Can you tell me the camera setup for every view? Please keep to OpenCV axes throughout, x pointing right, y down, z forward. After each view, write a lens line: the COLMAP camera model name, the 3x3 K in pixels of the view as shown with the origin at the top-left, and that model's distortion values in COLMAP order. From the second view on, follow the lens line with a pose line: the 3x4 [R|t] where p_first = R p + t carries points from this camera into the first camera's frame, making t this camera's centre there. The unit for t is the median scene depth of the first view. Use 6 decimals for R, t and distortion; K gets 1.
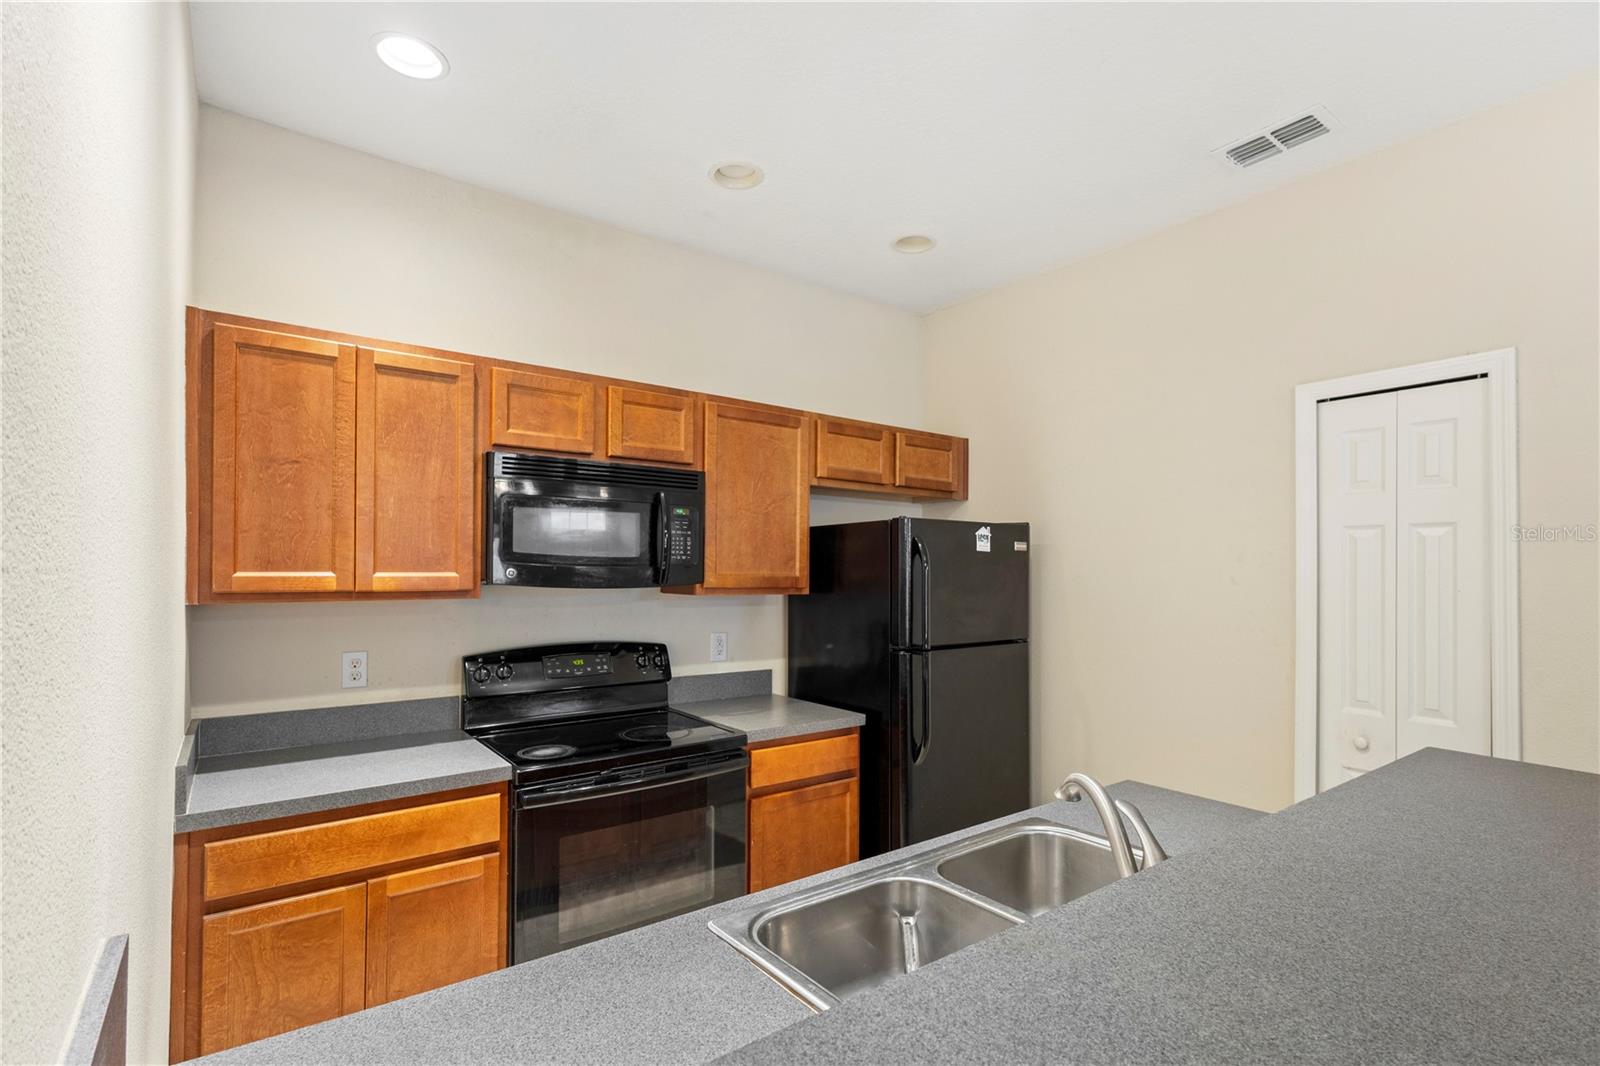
lens RADIAL K [[752.6, 0, 803.9], [0, 752.6, 562.0], [0, 0, 1]] dist [0.003477, 0.000314]
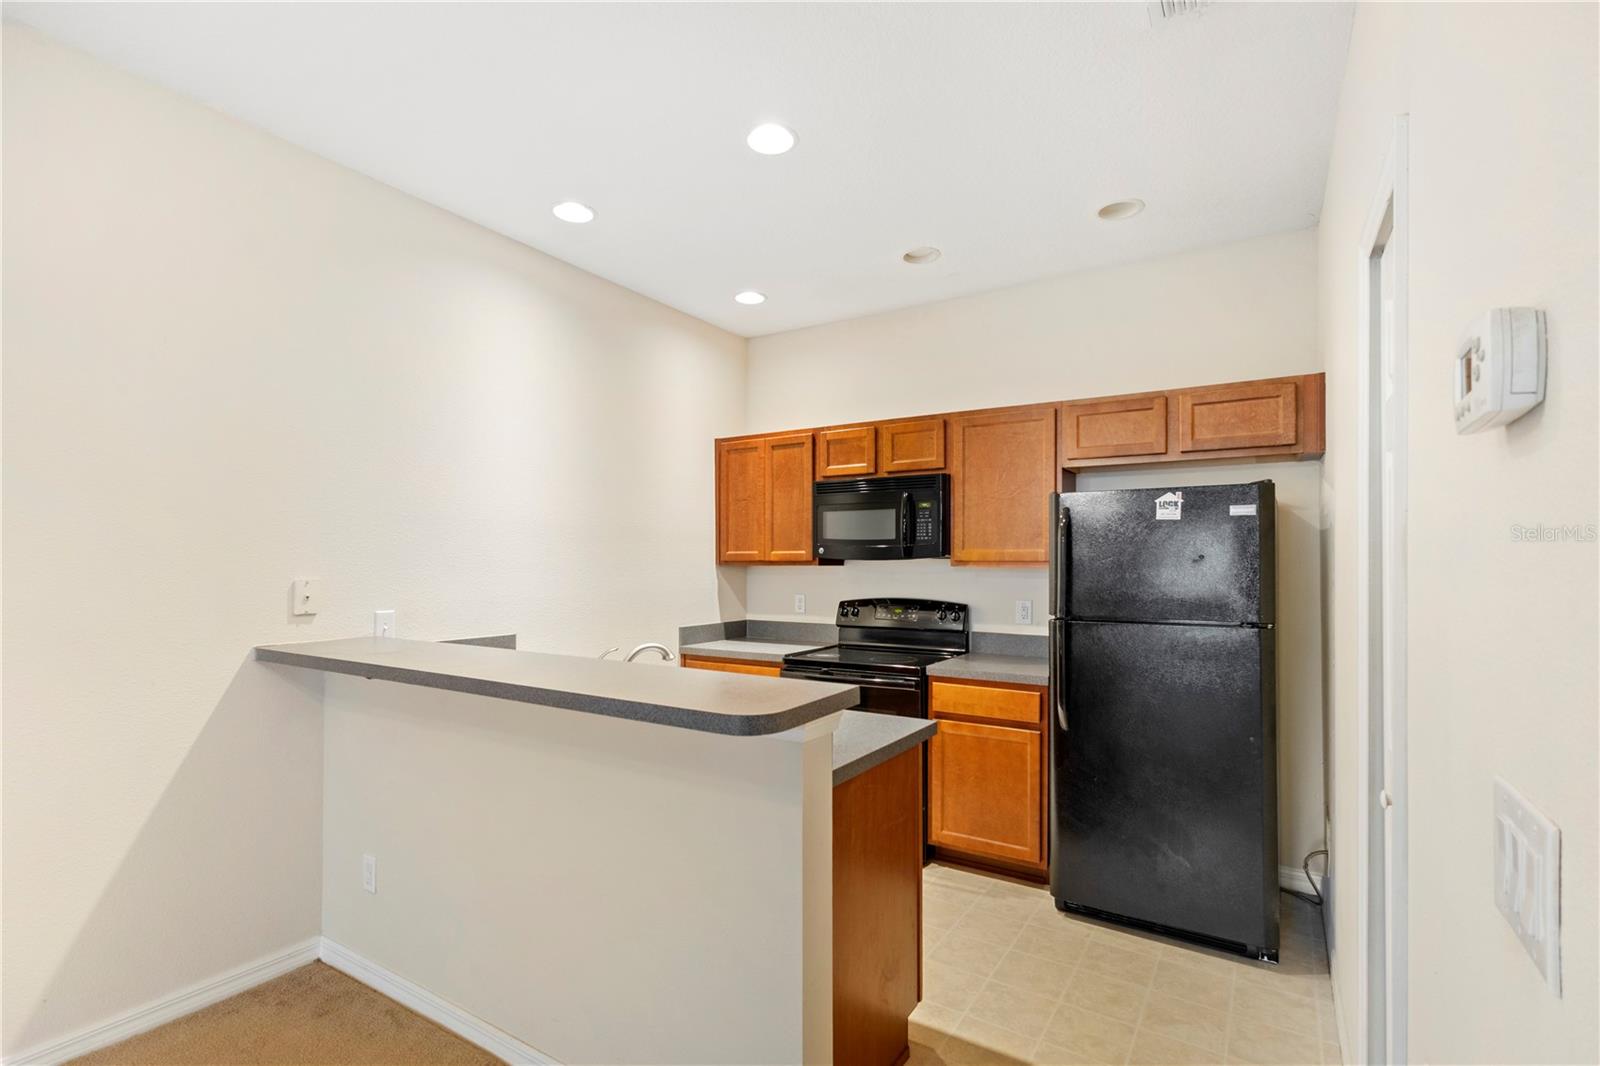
lens RADIAL K [[742.7, 0, 801.8], [0, 742.7, 550.1], [0, 0, 1]] dist [0.000852, 0.000198]
pose [[0.355587, -0.019866, -0.934432, 1.057776], [0.012462, 0.999786, -0.016513, 0.036527], [0.934560, -0.005773, 0.355759, 0.315039]]
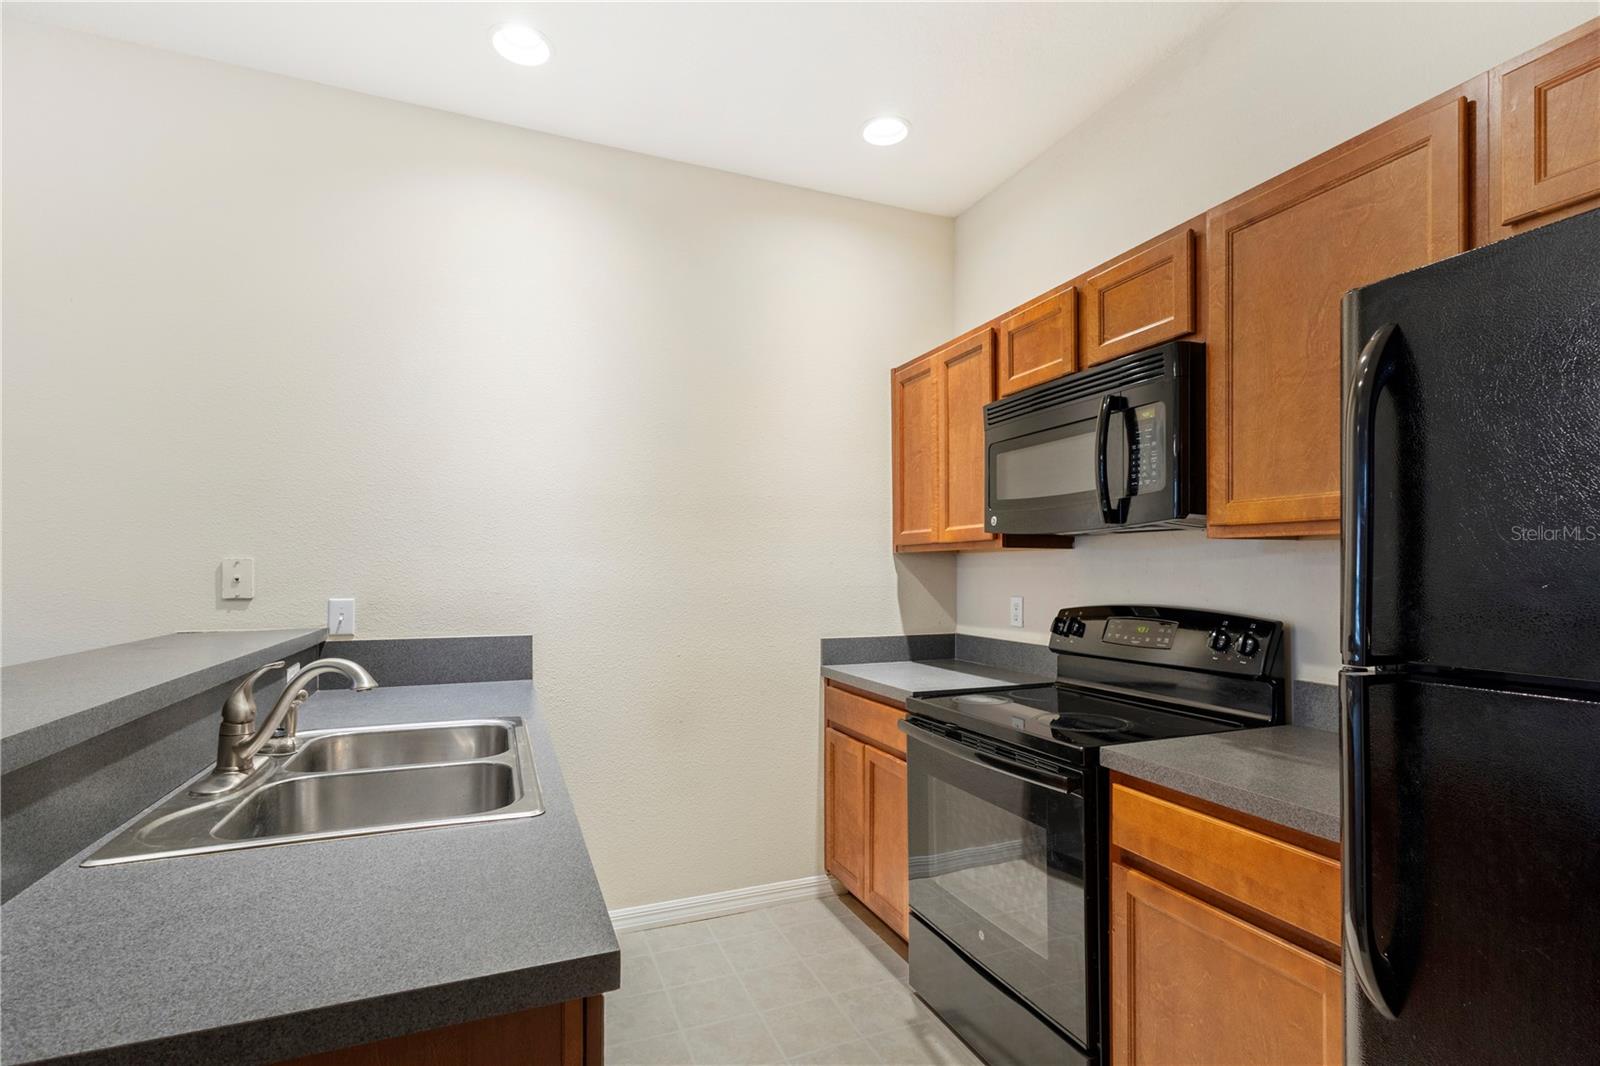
lens RADIAL K [[752.6, 0, 803.9], [0, 752.6, 562.0], [0, 0, 1]] dist [0.003477, 0.000314]
pose [[-0.252758, -0.016567, -0.967388, 0.583522], [0.010179, 0.999753, -0.019781, 0.078094], [0.967476, -0.014846, -0.252527, 0.899485]]
